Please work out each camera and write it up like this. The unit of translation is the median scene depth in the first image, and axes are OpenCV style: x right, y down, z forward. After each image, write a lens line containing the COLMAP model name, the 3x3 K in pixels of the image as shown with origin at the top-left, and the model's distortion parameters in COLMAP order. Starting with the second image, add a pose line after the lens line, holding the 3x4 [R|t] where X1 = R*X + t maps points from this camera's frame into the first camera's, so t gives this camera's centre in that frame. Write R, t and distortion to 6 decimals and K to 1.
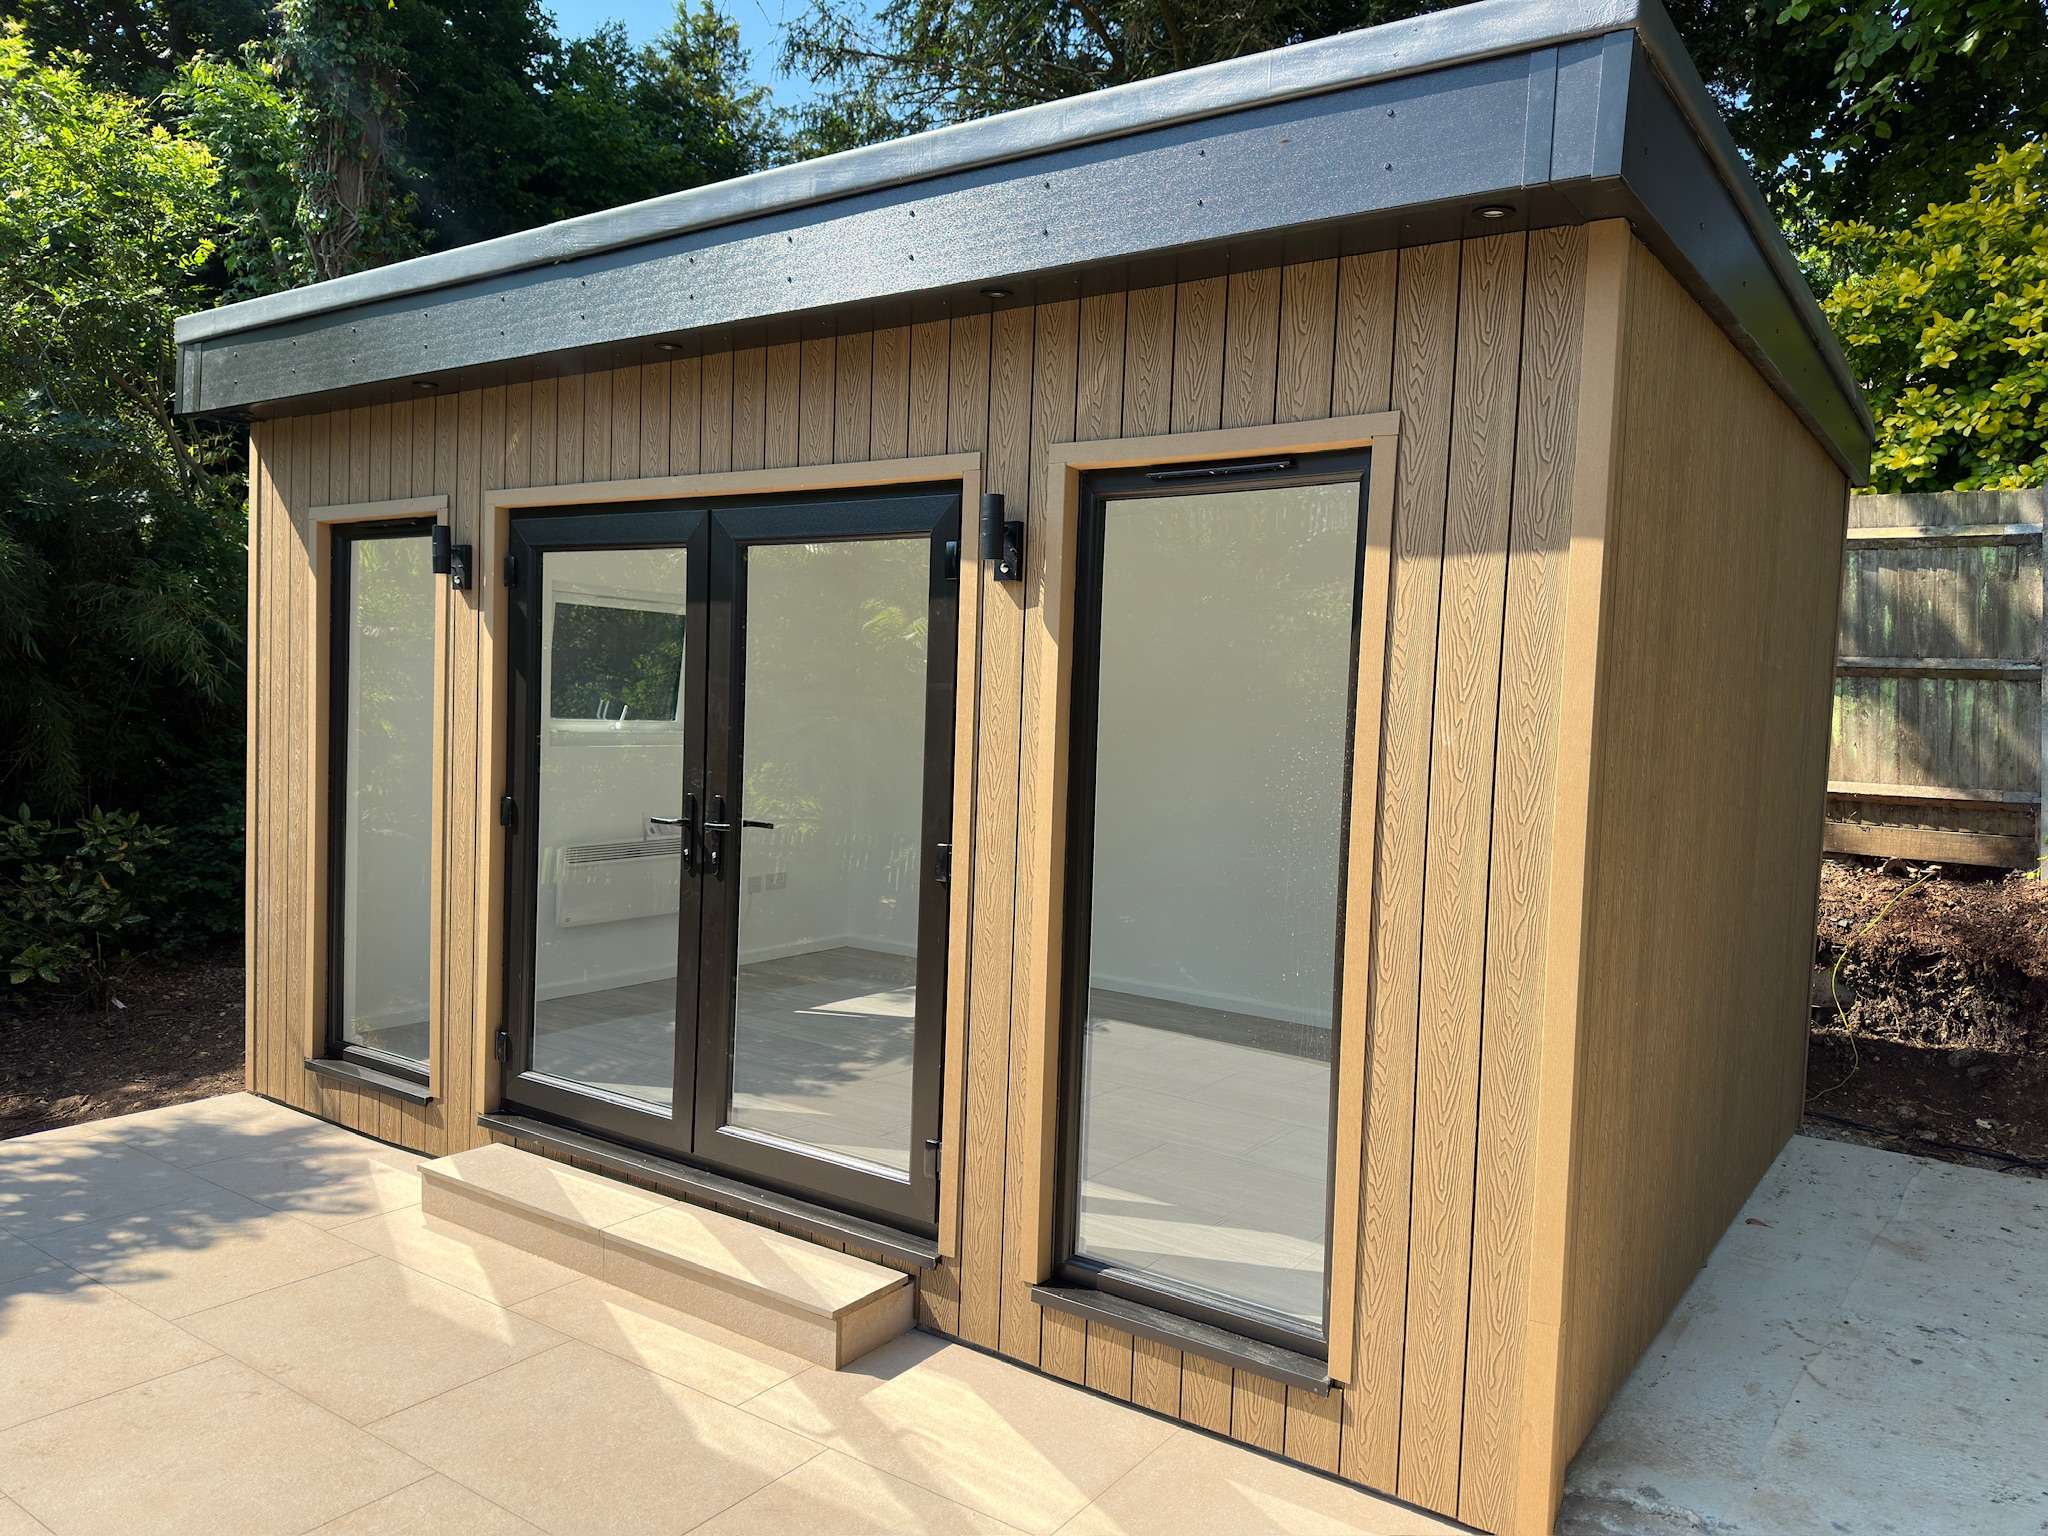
lens RADIAL K [[1463.9, 0, 1038.2], [0, 1463.9, 772.3], [0, 0, 1]] dist [0.112506, -0.216533]
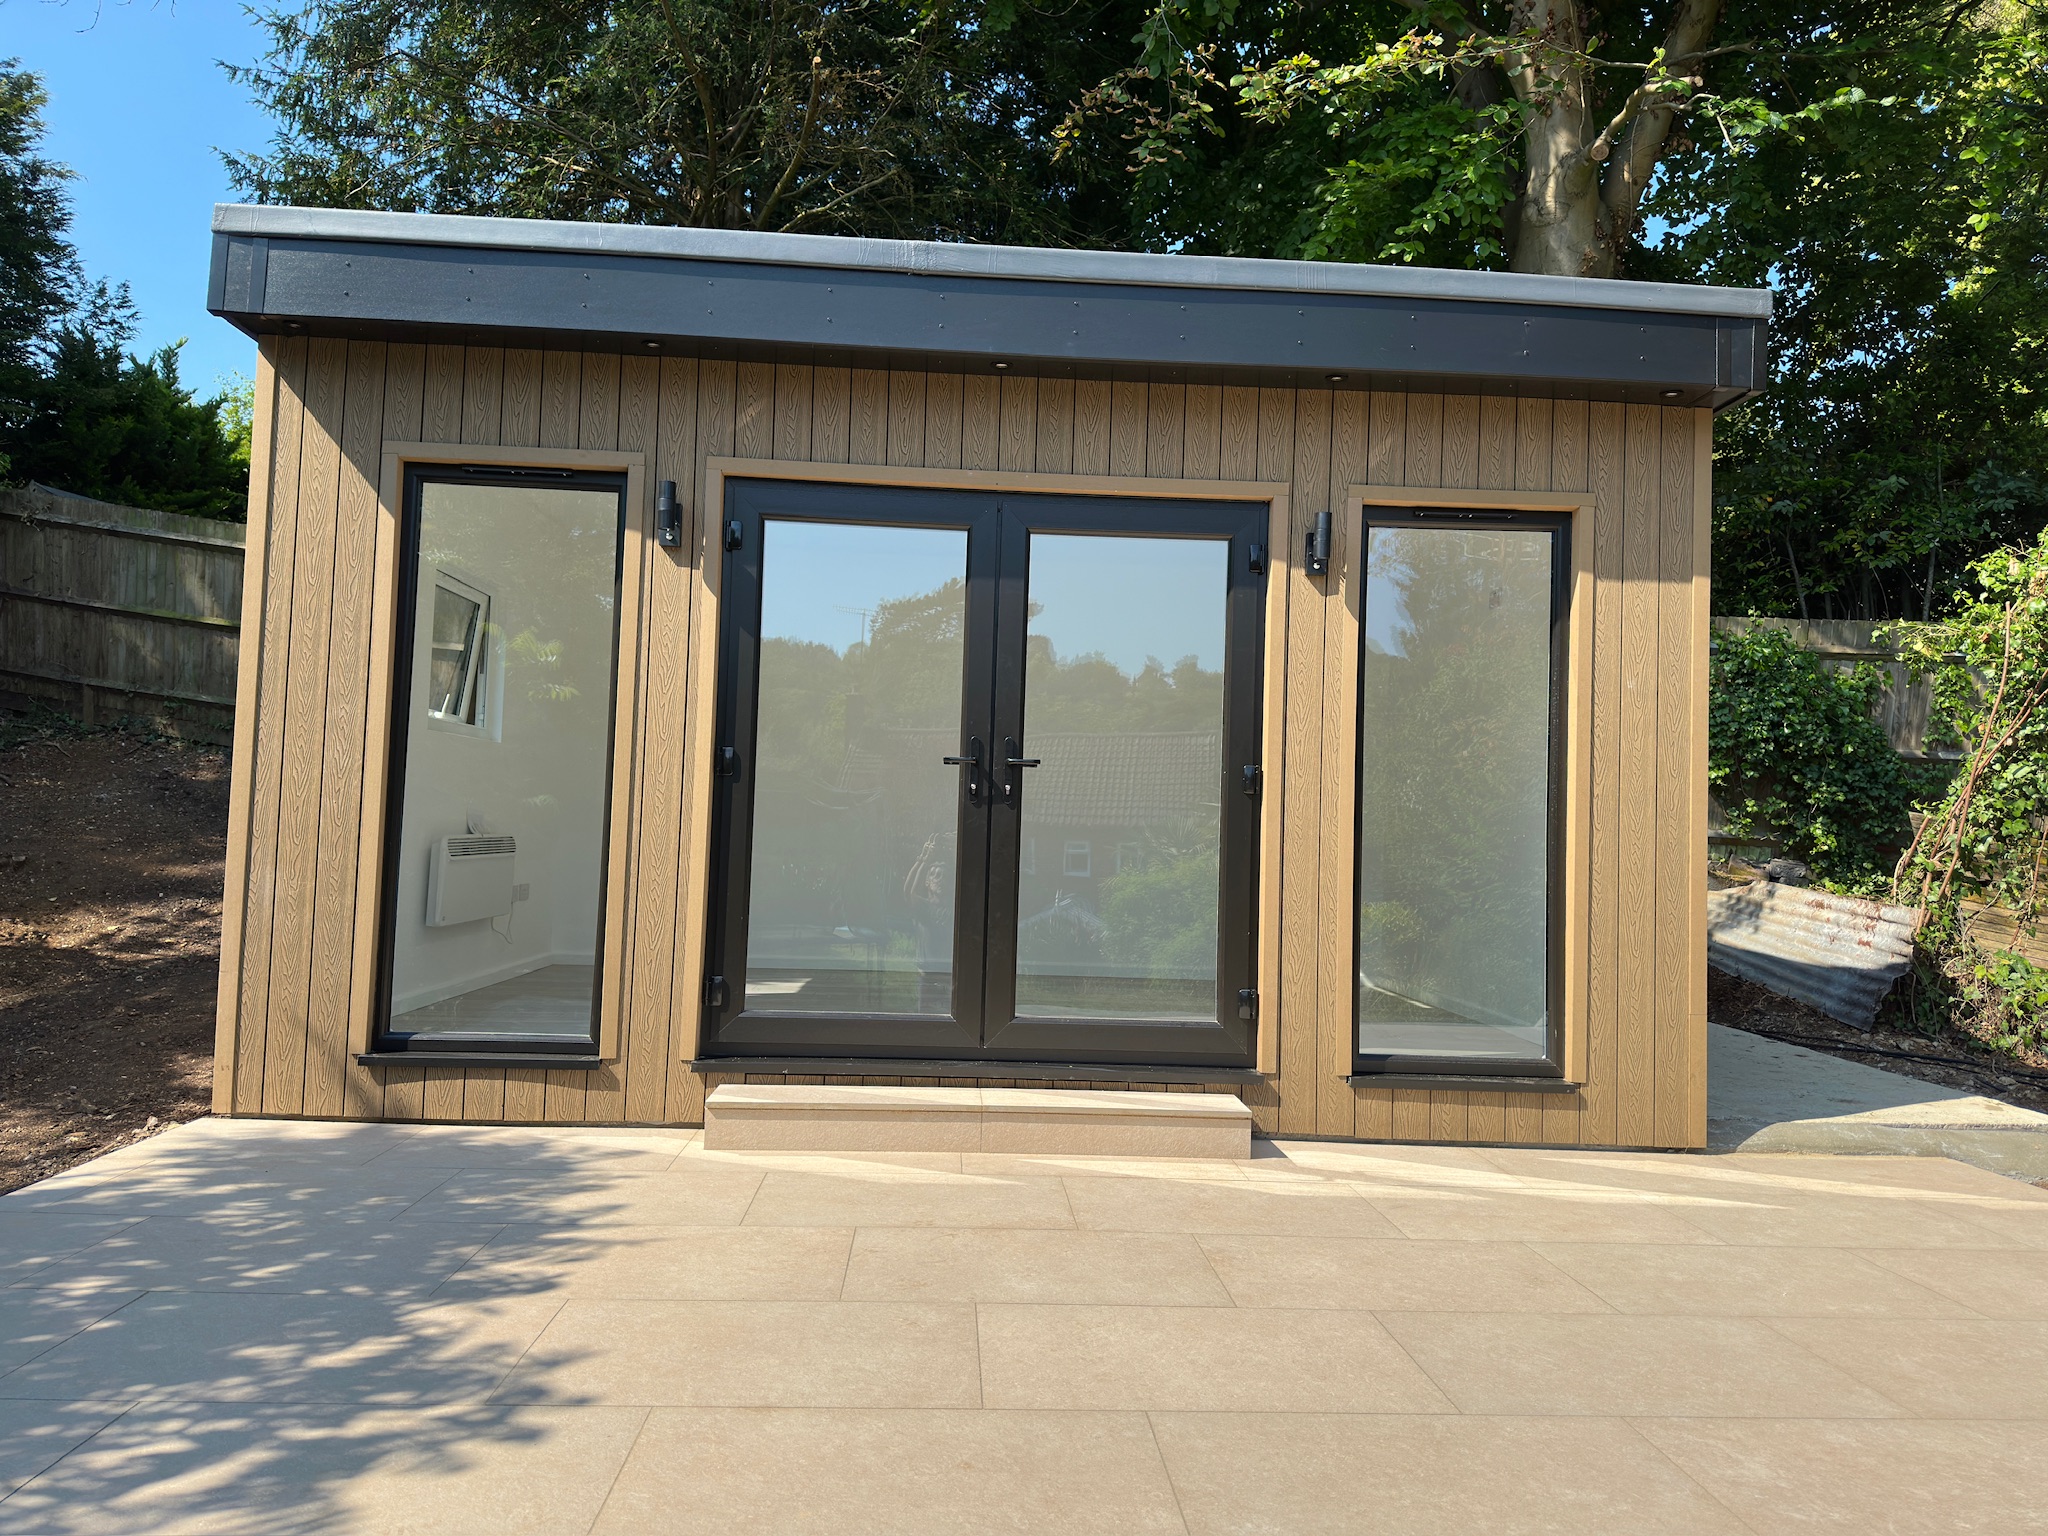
lens RADIAL K [[1434.9, 0, 1028.2], [0, 1434.9, 770.5], [0, 0, 1]] dist [0.131103, -0.206802]
pose [[0.783677, 0.024586, 0.620681, -0.968313], [0.026387, 0.996997, -0.072809, 0.132846], [-0.620607, 0.073436, 0.780675, 0.086247]]
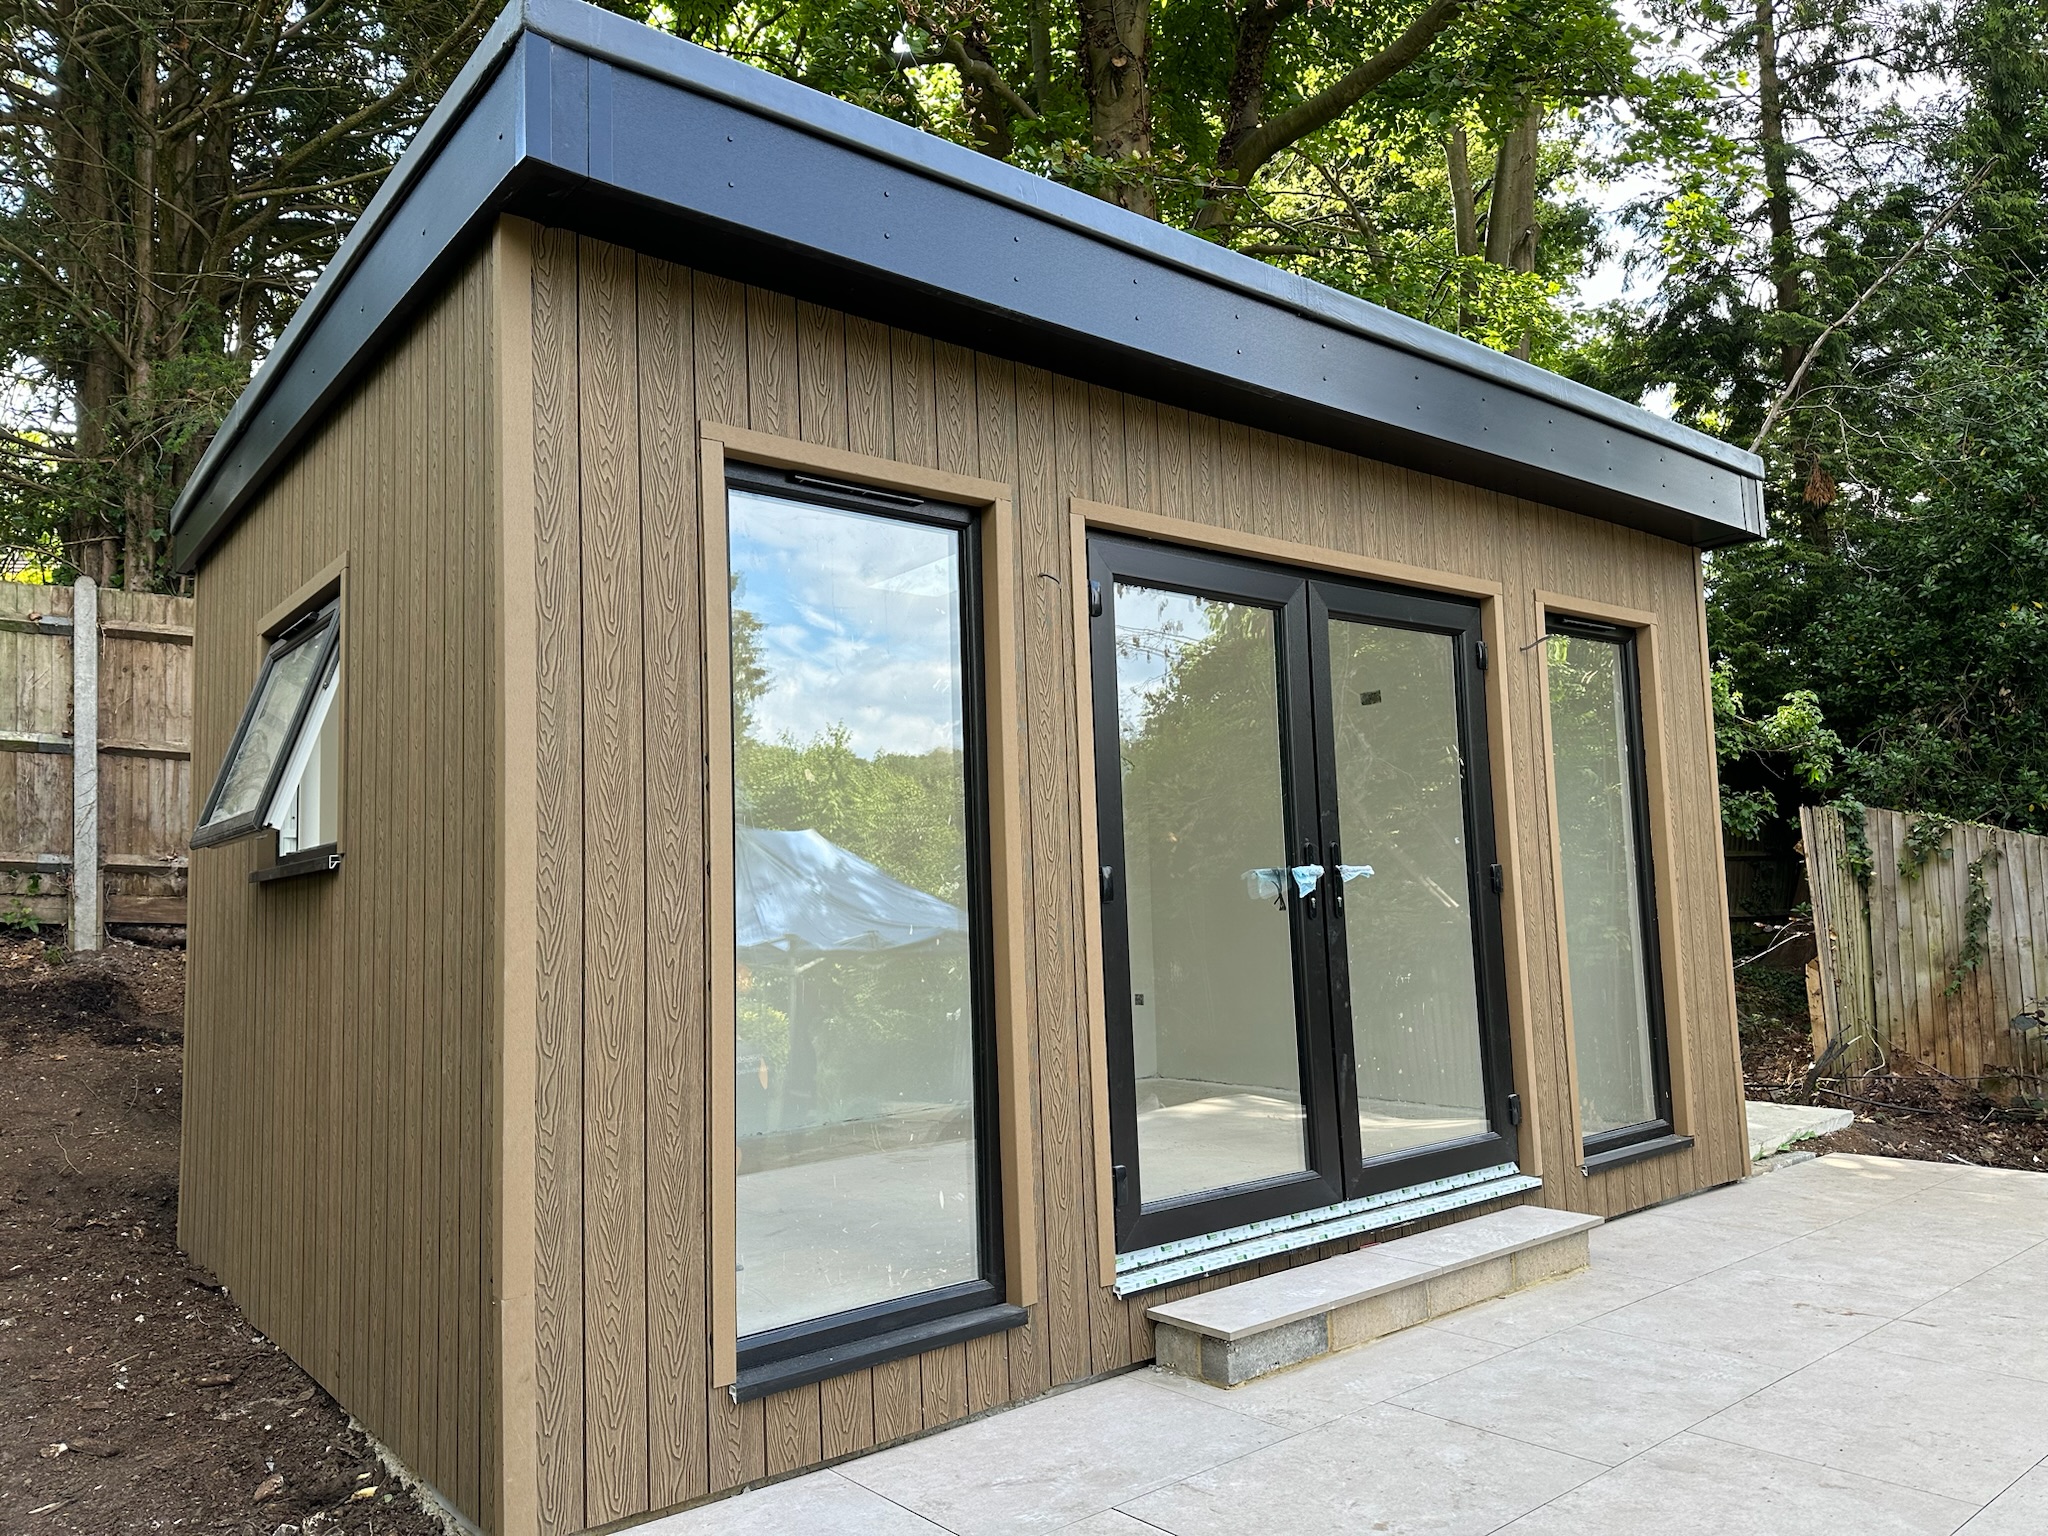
lens RADIAL K [[1411.9, 0, 1031.2], [0, 1411.9, 780.3], [0, 0, 1]] dist [0.077481, 0.000494]
pose [[0.267914, 0.049284, 0.962182, -1.319668], [0.100057, 0.991867, -0.078664, 0.031259], [-0.958233, 0.117348, 0.260804, 0.978992]]
